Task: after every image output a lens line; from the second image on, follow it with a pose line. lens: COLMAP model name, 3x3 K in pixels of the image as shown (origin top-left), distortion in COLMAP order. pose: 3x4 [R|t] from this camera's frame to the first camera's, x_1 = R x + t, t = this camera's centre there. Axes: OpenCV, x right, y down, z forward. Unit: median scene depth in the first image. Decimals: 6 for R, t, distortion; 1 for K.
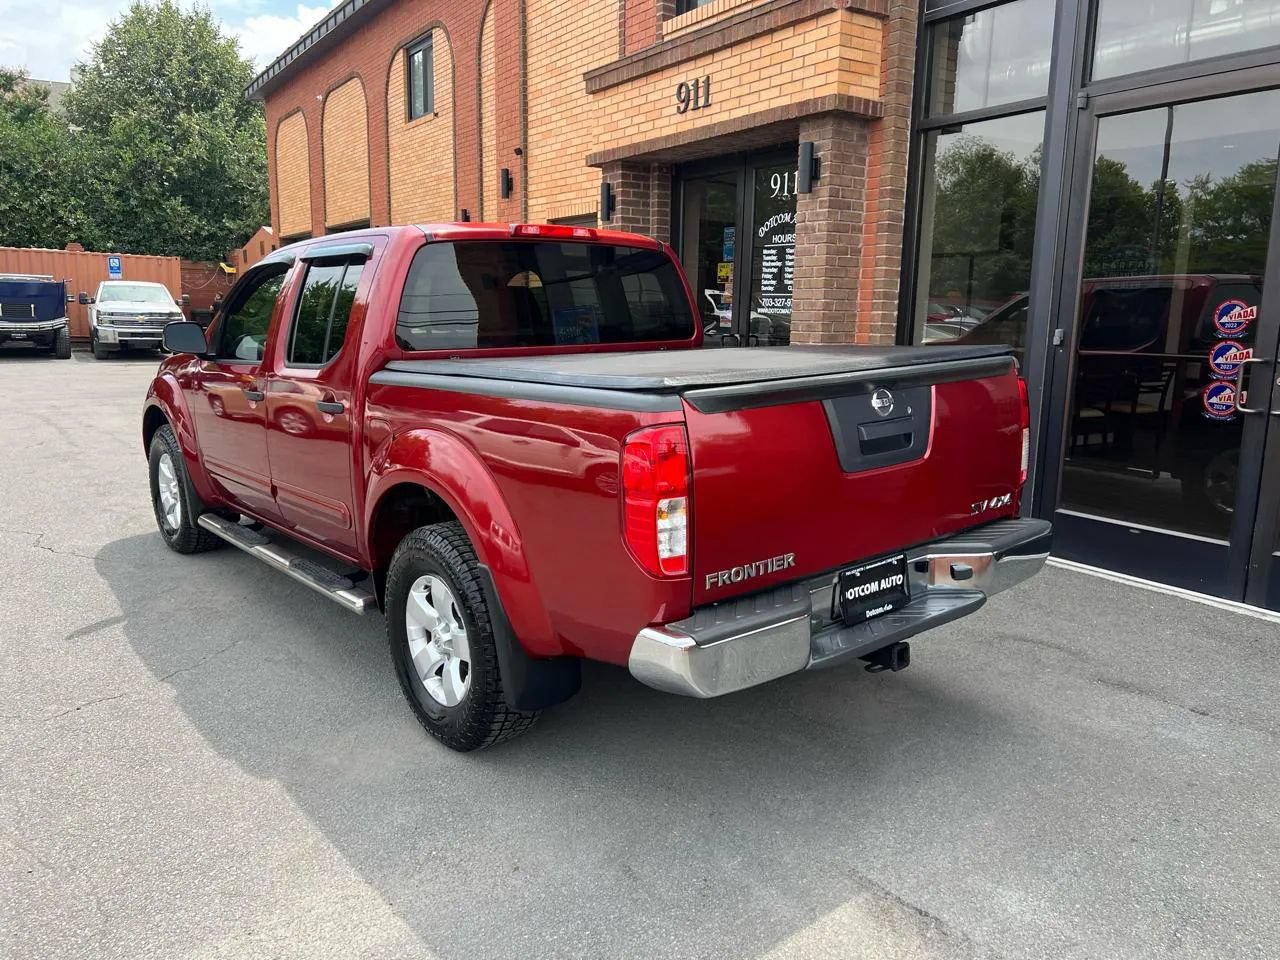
lens RADIAL K [[966.5, 0, 642.3], [0, 966.5, 486.7], [0, 0, 1]] dist [0.041763, -0.049136]
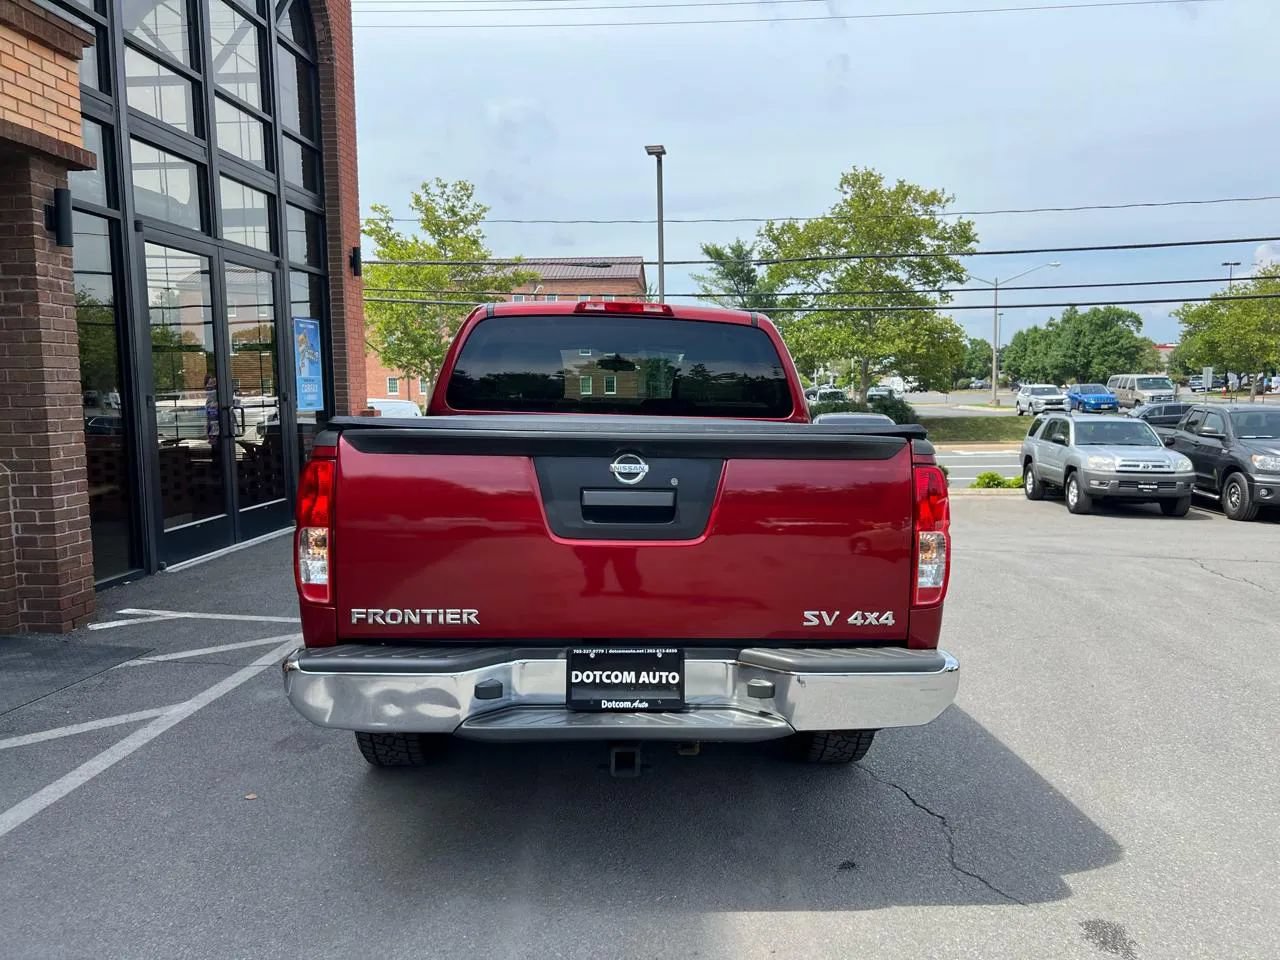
lens RADIAL K [[966.5, 0, 649.8], [0, 966.5, 479.8], [0, 0, 1]] dist [0.041763, -0.049136]
pose [[-0.800410, -0.067862, 0.595600, -0.668573], [0.103034, 0.963211, 0.248212, -0.228412], [-0.590532, 0.260038, -0.763971, 1.217021]]
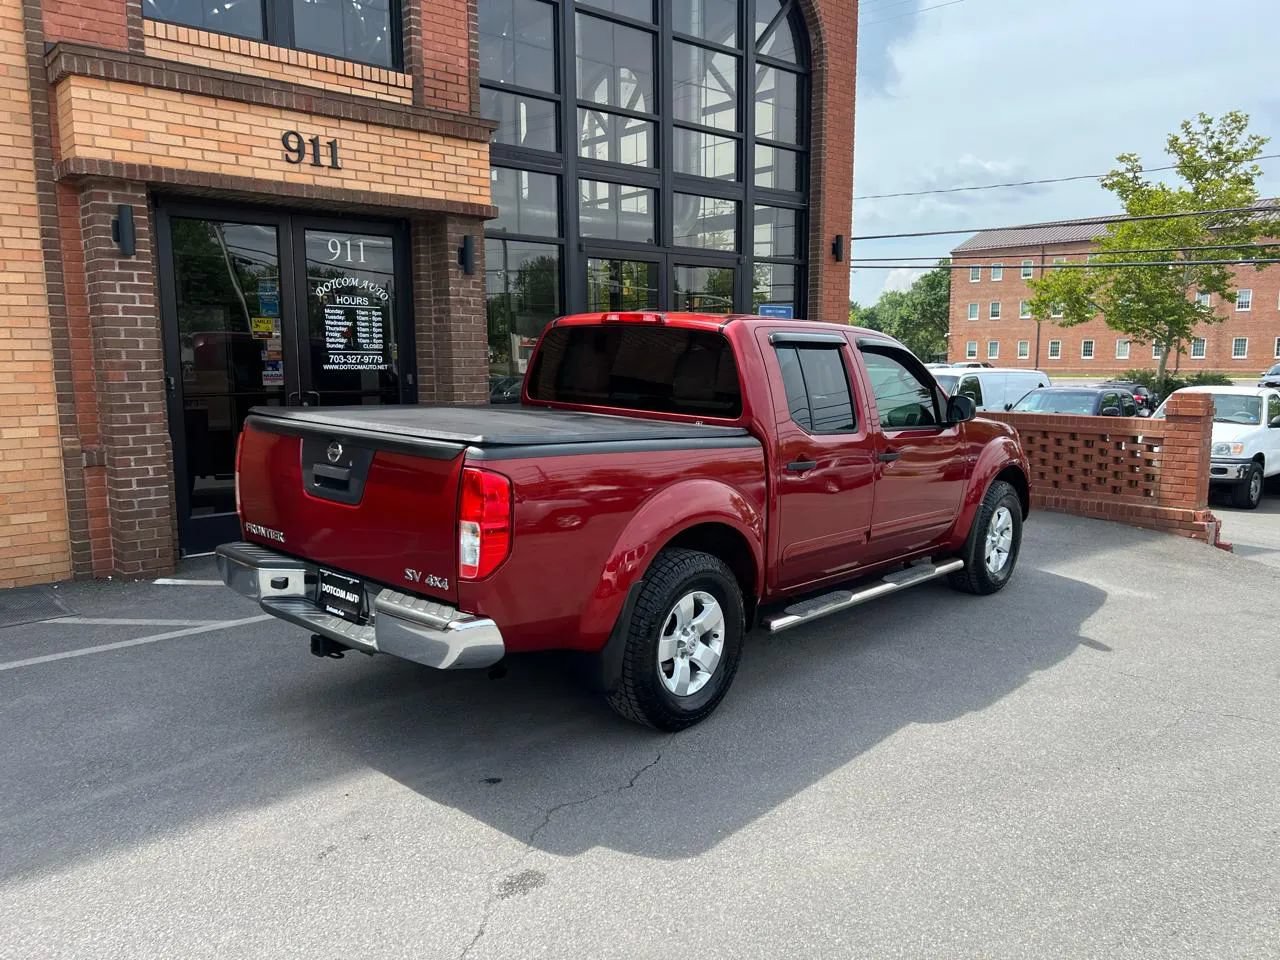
lens RADIAL K [[966.5, 0, 644.0], [0, 966.5, 490.5], [0, 0, 1]] dist [0.041763, -0.049136]
pose [[-0.152899, -0.156014, 0.975849, -0.989254], [0.178607, 0.966836, 0.182558, -0.190493], [-0.971968, 0.202206, -0.119963, 0.854073]]
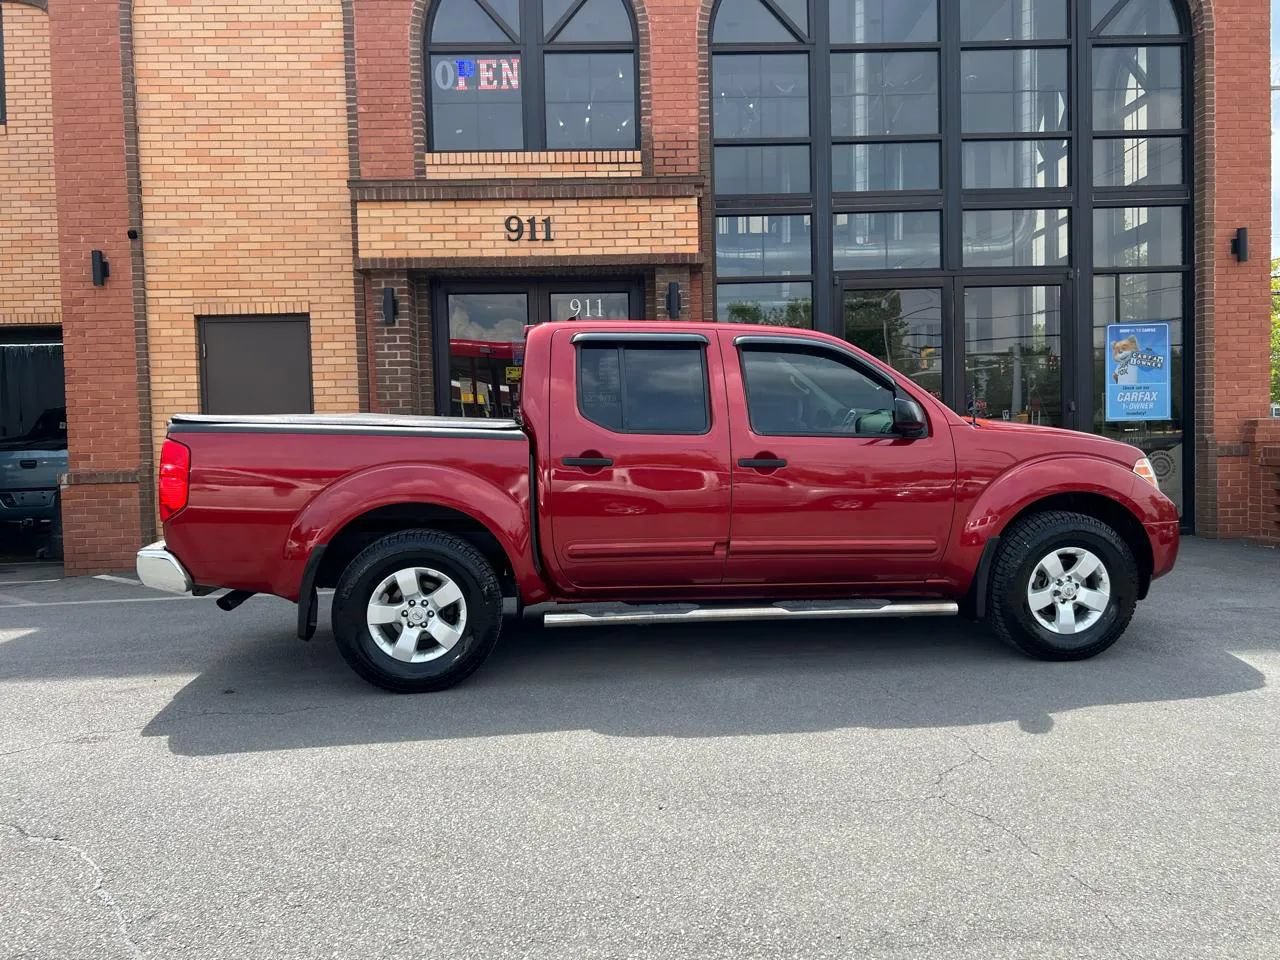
lens RADIAL K [[961.9, 0, 646.7], [0, 961.9, 481.7], [0, 0, 1]] dist [0.043925, -0.048195]
pose [[0.522743, -0.070158, 0.849599, -0.897704], [0.184831, 0.982229, -0.032613, -0.029220], [-0.832212, 0.174080, 0.526421, 0.302312]]
